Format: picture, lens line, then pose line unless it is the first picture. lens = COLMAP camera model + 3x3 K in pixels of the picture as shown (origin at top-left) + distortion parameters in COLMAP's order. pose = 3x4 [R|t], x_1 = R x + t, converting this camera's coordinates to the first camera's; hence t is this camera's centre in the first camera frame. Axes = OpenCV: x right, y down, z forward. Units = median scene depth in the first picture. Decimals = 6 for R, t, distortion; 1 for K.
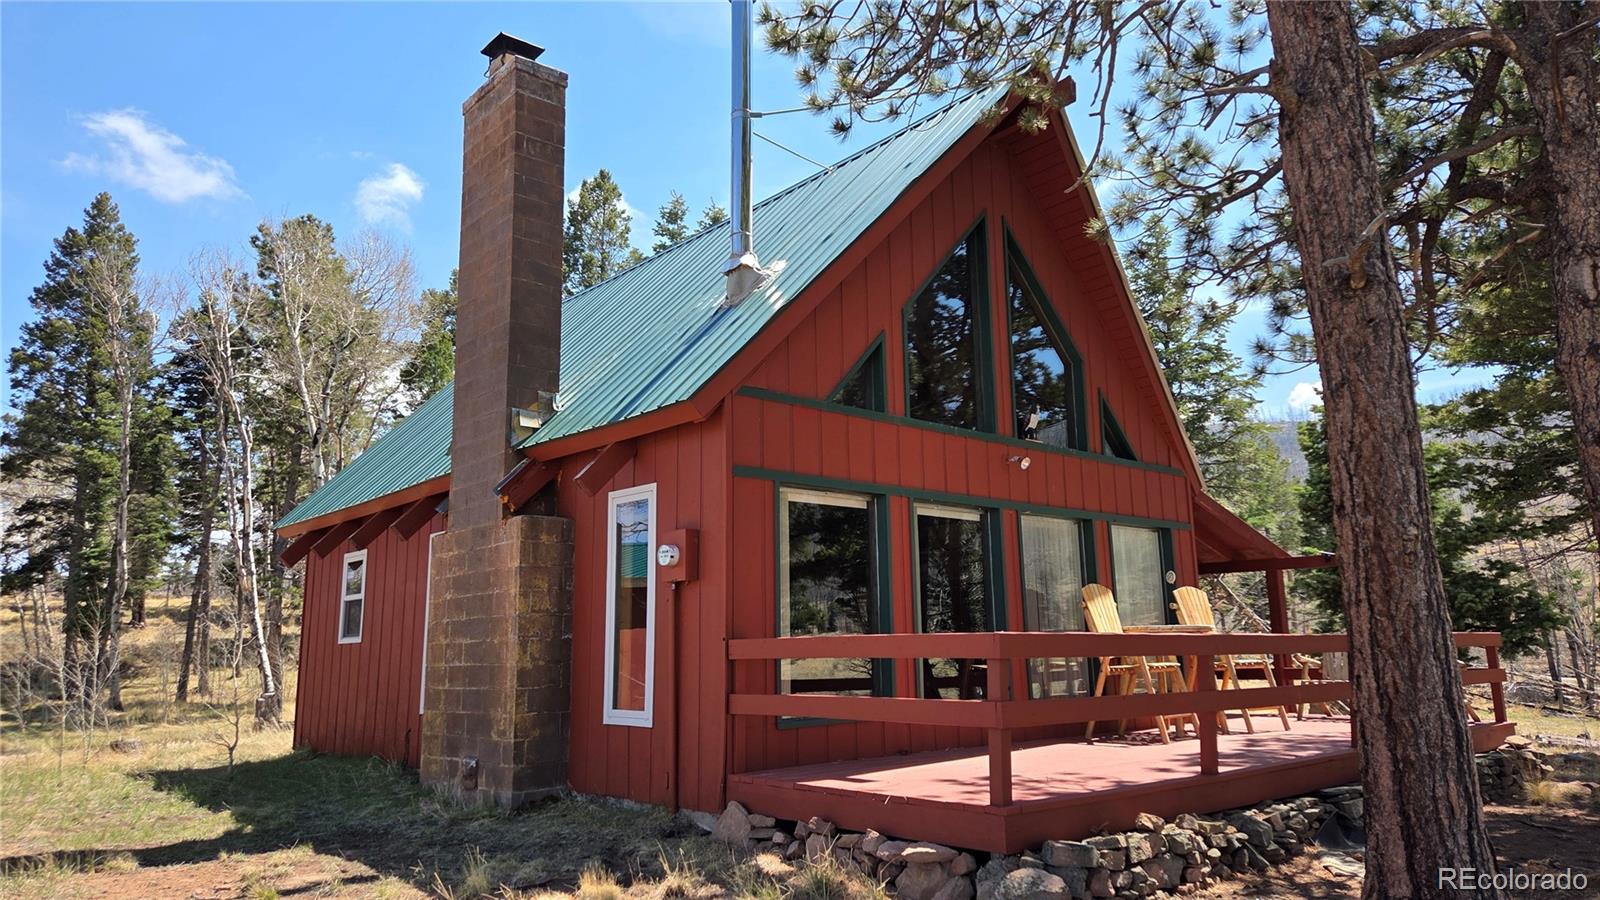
lens RADIAL K [[1061.2, 0, 789.6], [0, 1061.2, 459.3], [0, 0, 1]] dist [0.049564, -0.028963]
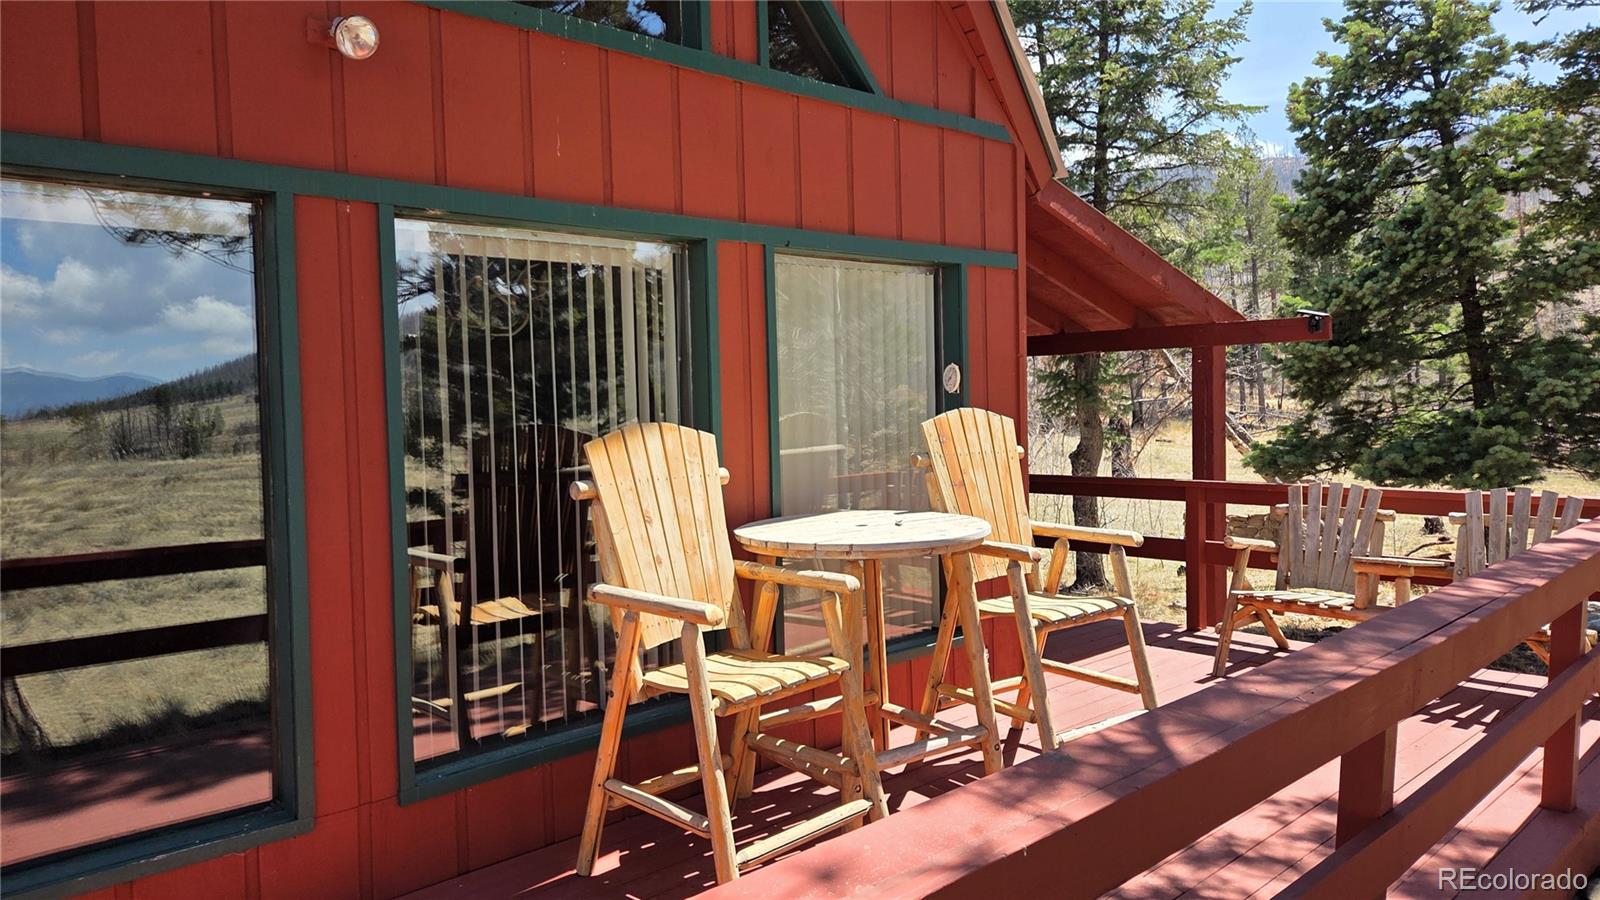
lens RADIAL K [[1061.2, 0, 814.8], [0, 1061.2, 446.7], [0, 0, 1]] dist [0.049564, -0.028963]
pose [[0.999575, -0.010012, 0.027381, 0.239714], [0.003652, 0.974781, 0.223134, 0.034039], [-0.028925, -0.222939, 0.974403, 0.477047]]
